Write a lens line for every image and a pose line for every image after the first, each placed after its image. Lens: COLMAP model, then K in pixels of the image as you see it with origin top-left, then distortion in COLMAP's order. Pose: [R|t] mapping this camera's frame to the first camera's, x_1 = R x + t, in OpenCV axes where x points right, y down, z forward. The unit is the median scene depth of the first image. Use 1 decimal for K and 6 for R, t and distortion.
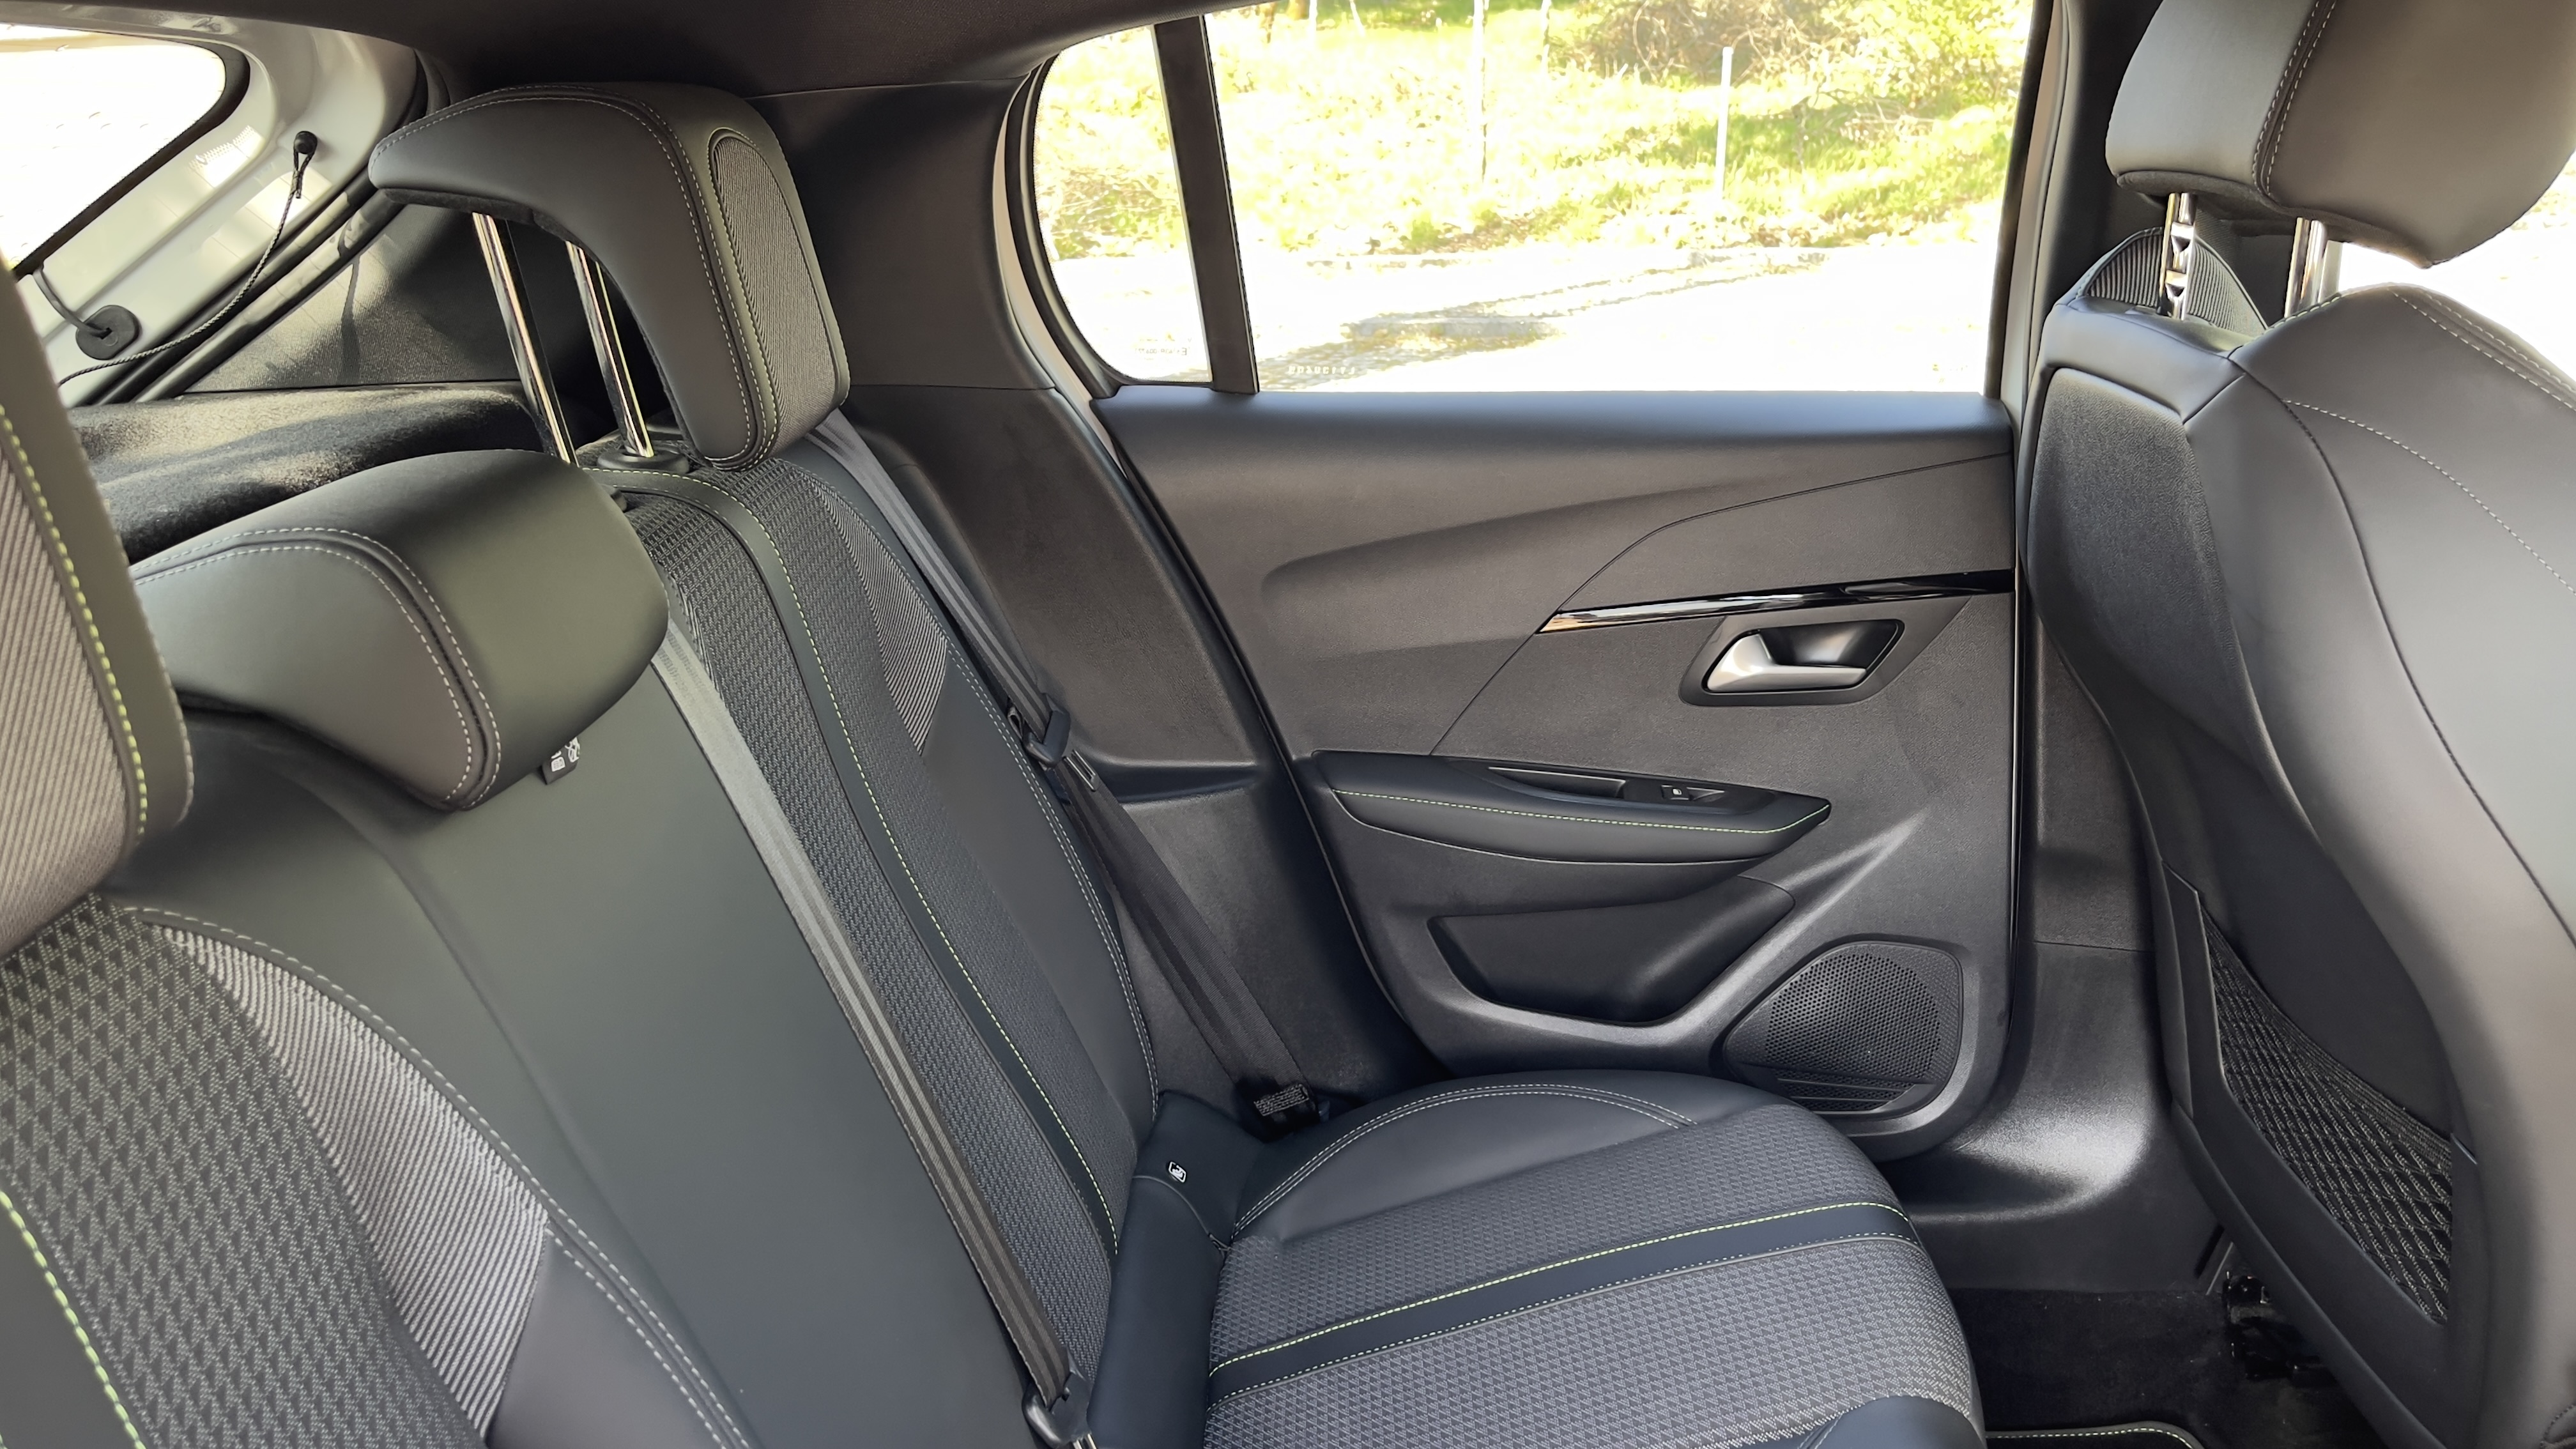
lens RADIAL K [[1994.0, 0, 1275.1], [0, 1994.0, 730.6], [0, 0, 1]] dist [0.057997, -0.071599]
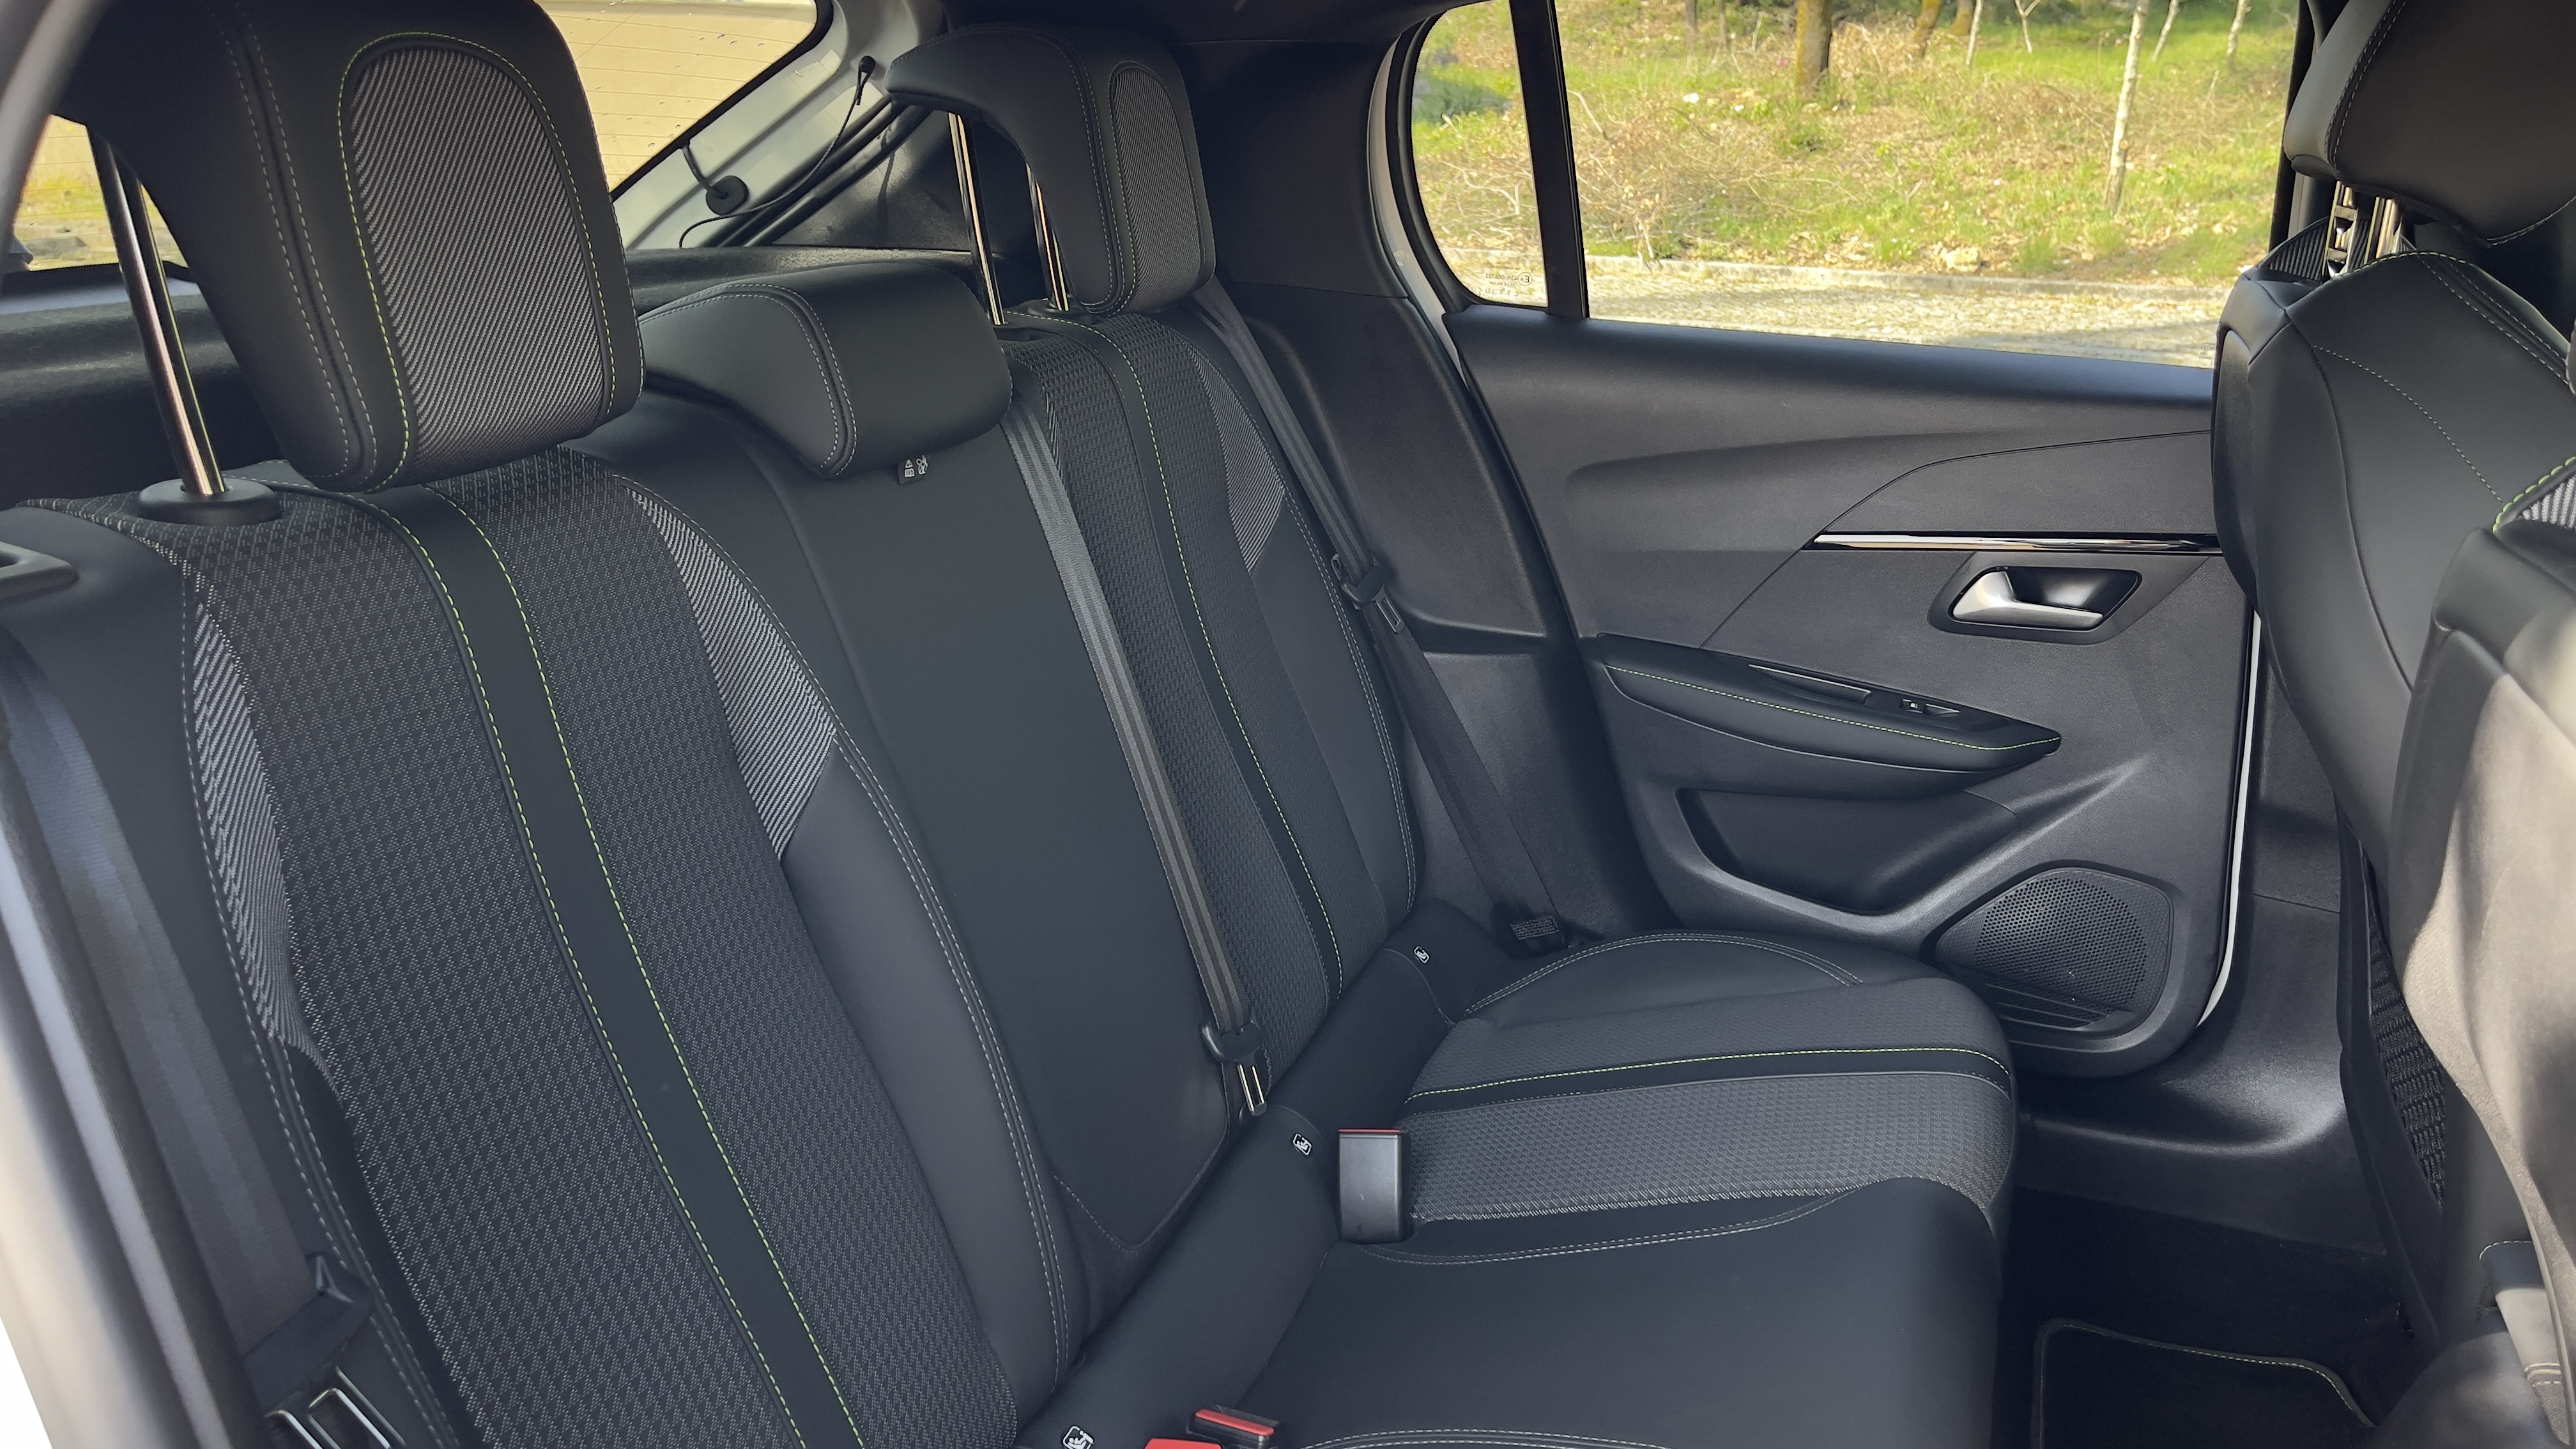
lens RADIAL K [[1994.0, 0, 1275.1], [0, 1994.0, 730.6], [0, 0, 1]] dist [0.057997, -0.071599]
pose [[0.951100, 0.137478, -0.276600, 0.172386], [-0.138022, 0.990273, 0.017599, 0.073400], [0.276329, 0.021438, 0.960824, -0.175087]]
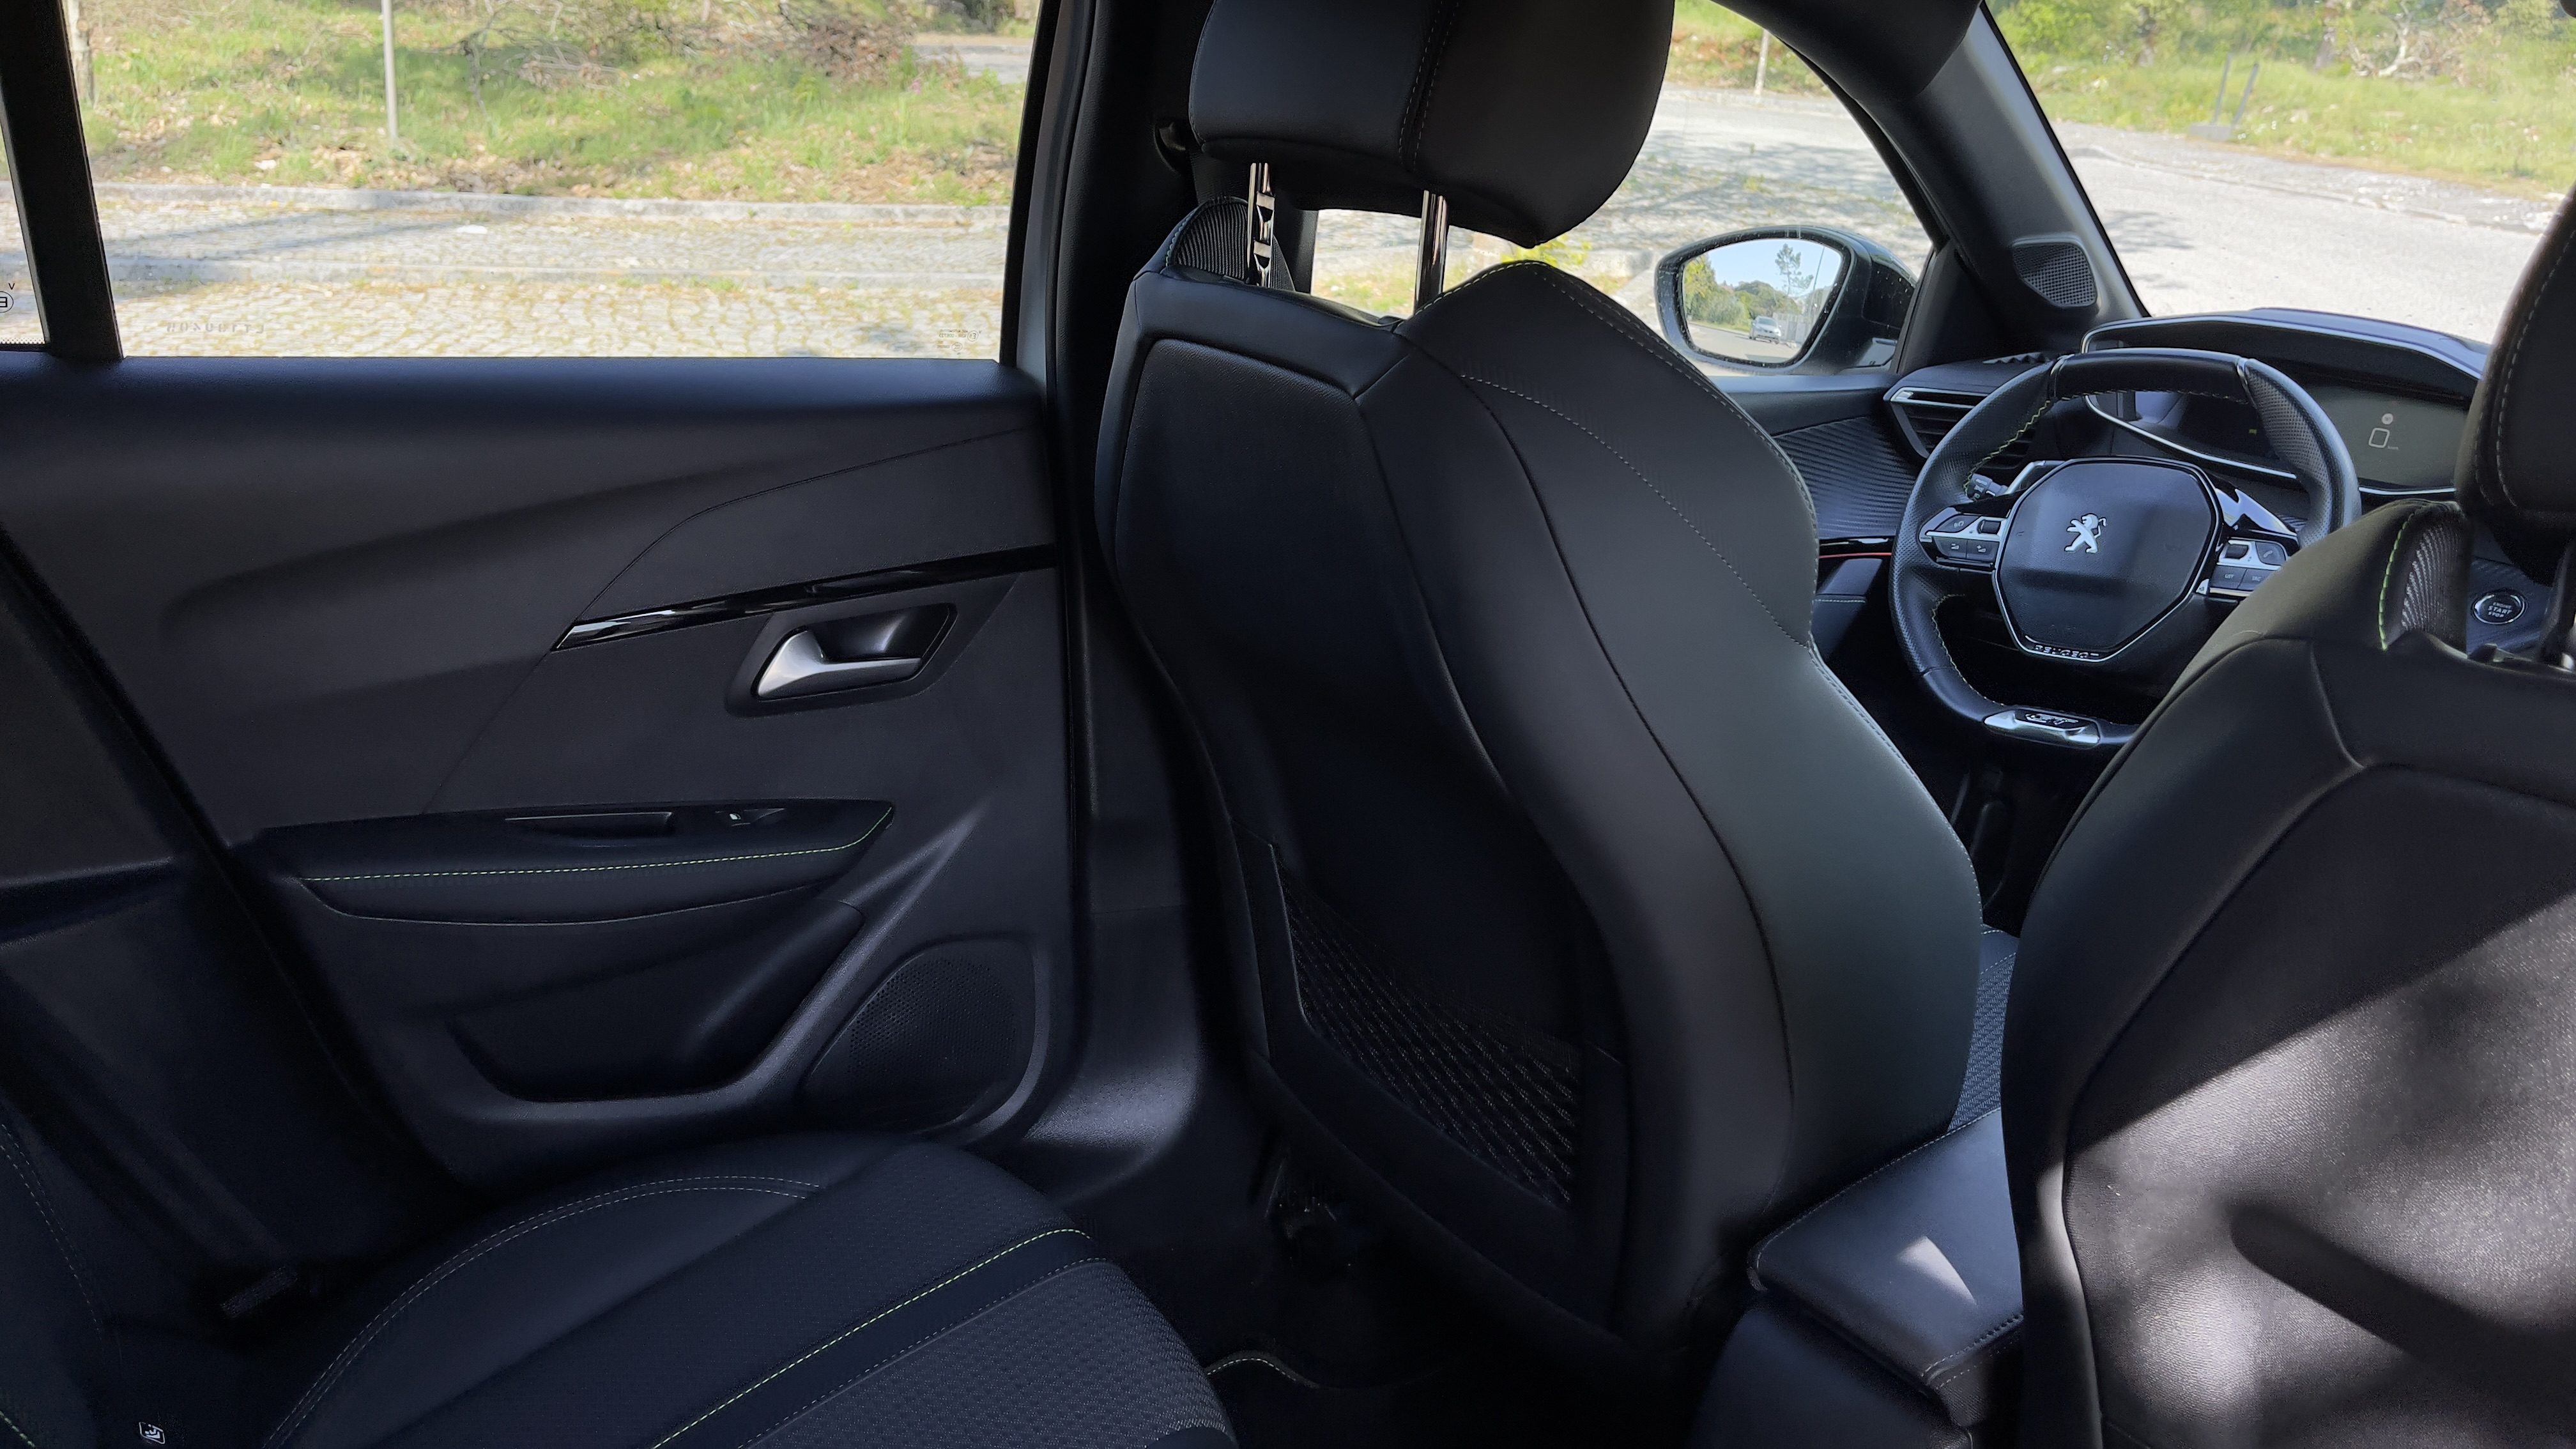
lens RADIAL K [[1991.6, 0, 1329.7], [0, 1991.6, 719.0], [0, 0, 1]] dist [0.061799, -0.082497]
pose [[0.797045, -0.111093, 0.593614, -0.104632], [0.101816, 0.993584, 0.049238, -0.028112], [-0.595276, 0.021195, 0.803242, 0.139056]]
